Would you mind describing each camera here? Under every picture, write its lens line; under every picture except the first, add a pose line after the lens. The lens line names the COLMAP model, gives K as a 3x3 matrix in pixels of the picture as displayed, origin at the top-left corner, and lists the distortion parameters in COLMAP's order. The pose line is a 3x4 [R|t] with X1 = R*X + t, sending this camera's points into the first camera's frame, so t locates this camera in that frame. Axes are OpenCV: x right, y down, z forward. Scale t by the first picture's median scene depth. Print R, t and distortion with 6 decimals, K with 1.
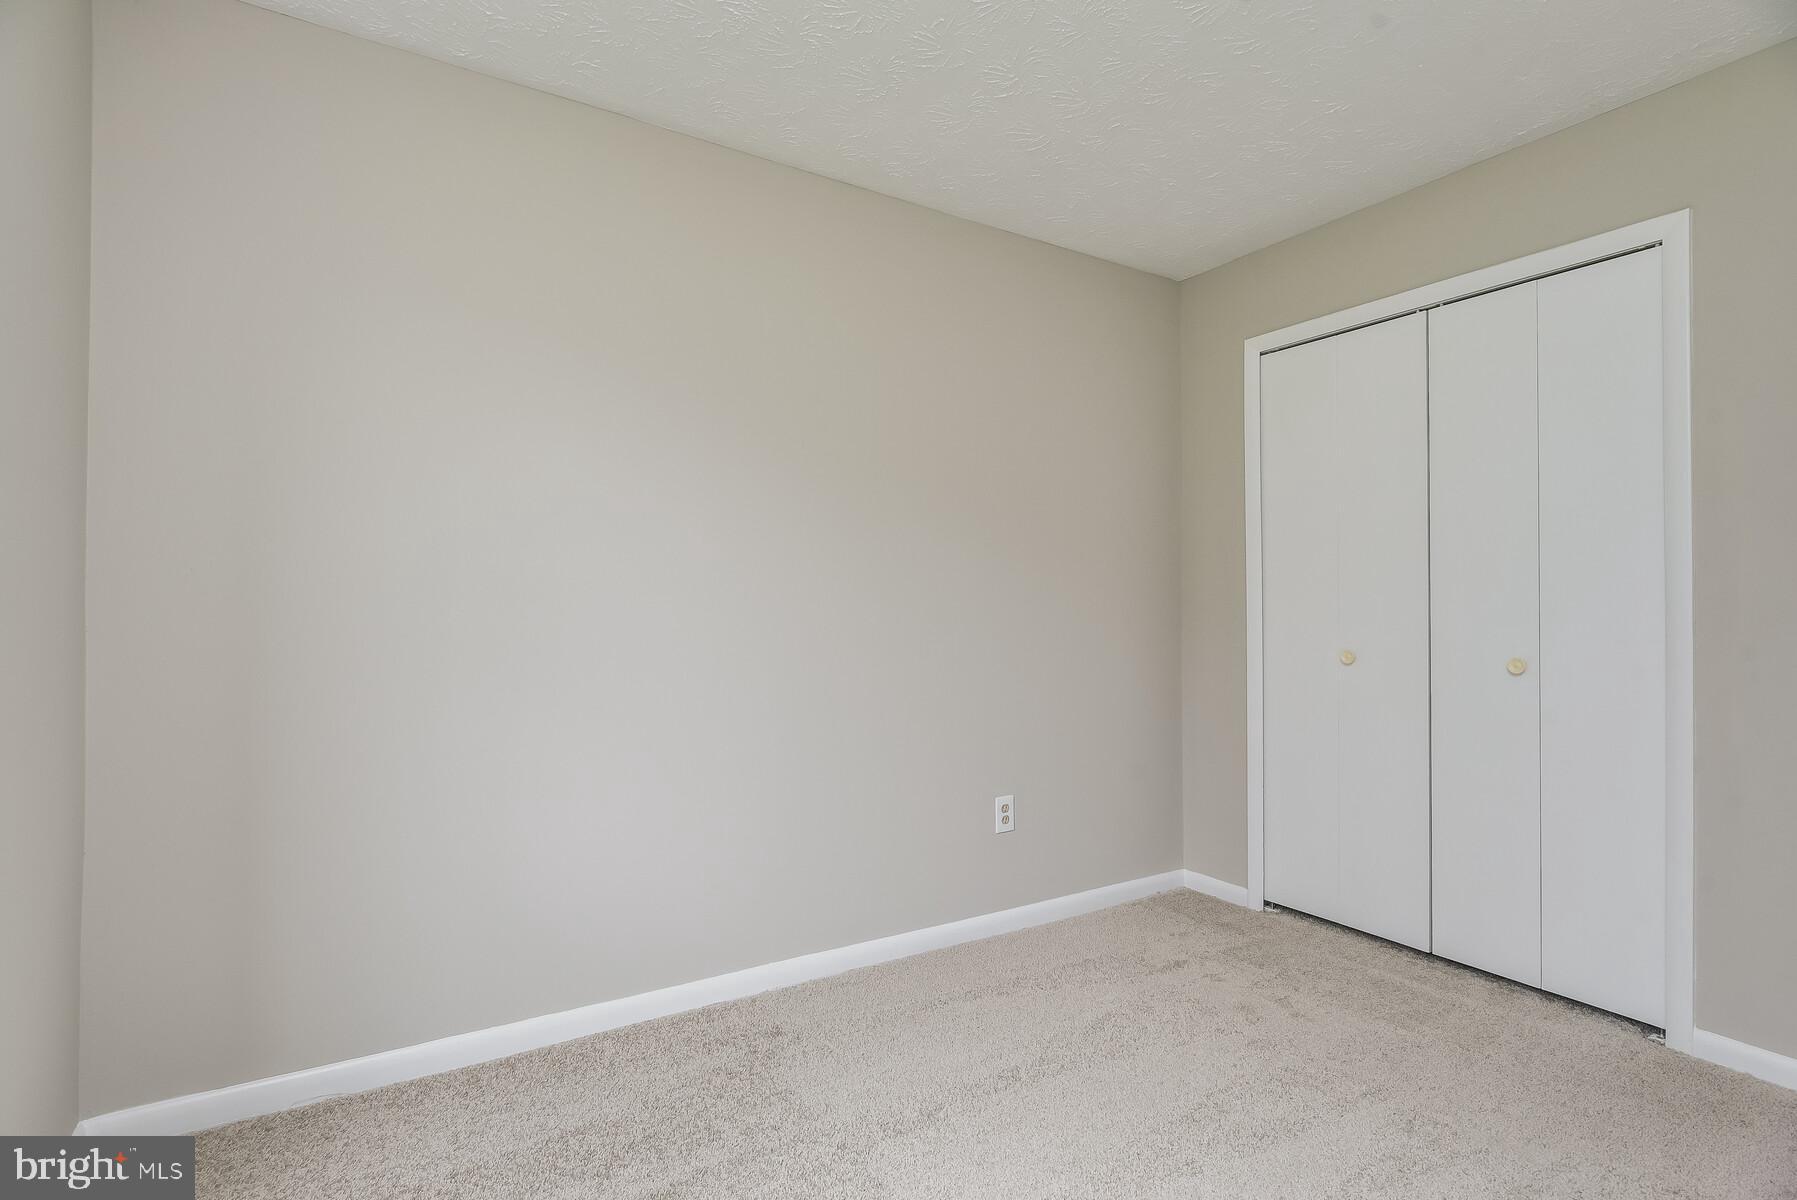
lens RADIAL K [[896.5, 0, 898.5], [0, 896.5, 600.0], [0, 0, 1]] dist [0.000089, -0.000096]
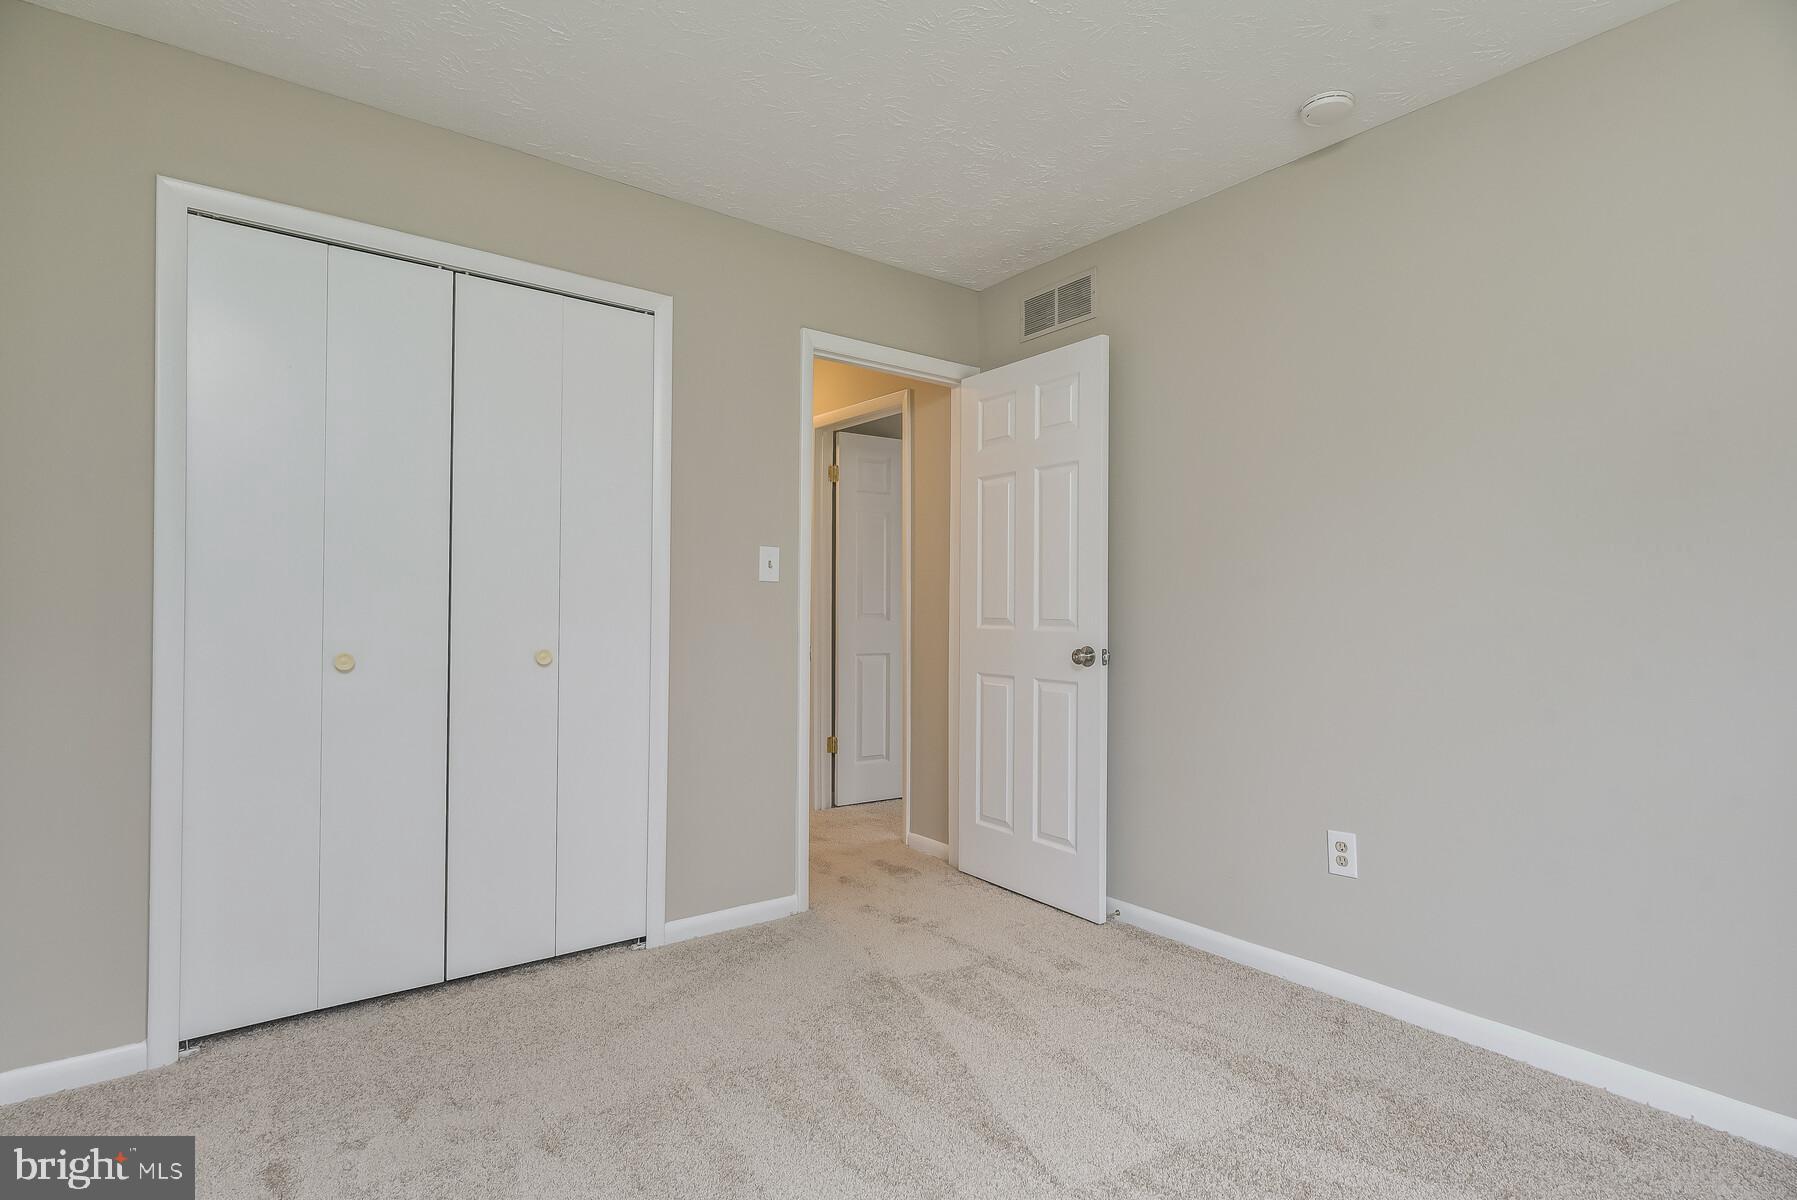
lens RADIAL K [[896.5, 0, 898.5], [0, 896.5, 600.0], [0, 0, 1]] dist [0.000089, -0.000096]
pose [[-0.119168, 0.004591, 0.992863, -0.362832], [-0.019043, 0.999795, -0.006909, 0.005807], [-0.992691, -0.019731, -0.119056, 0.658110]]
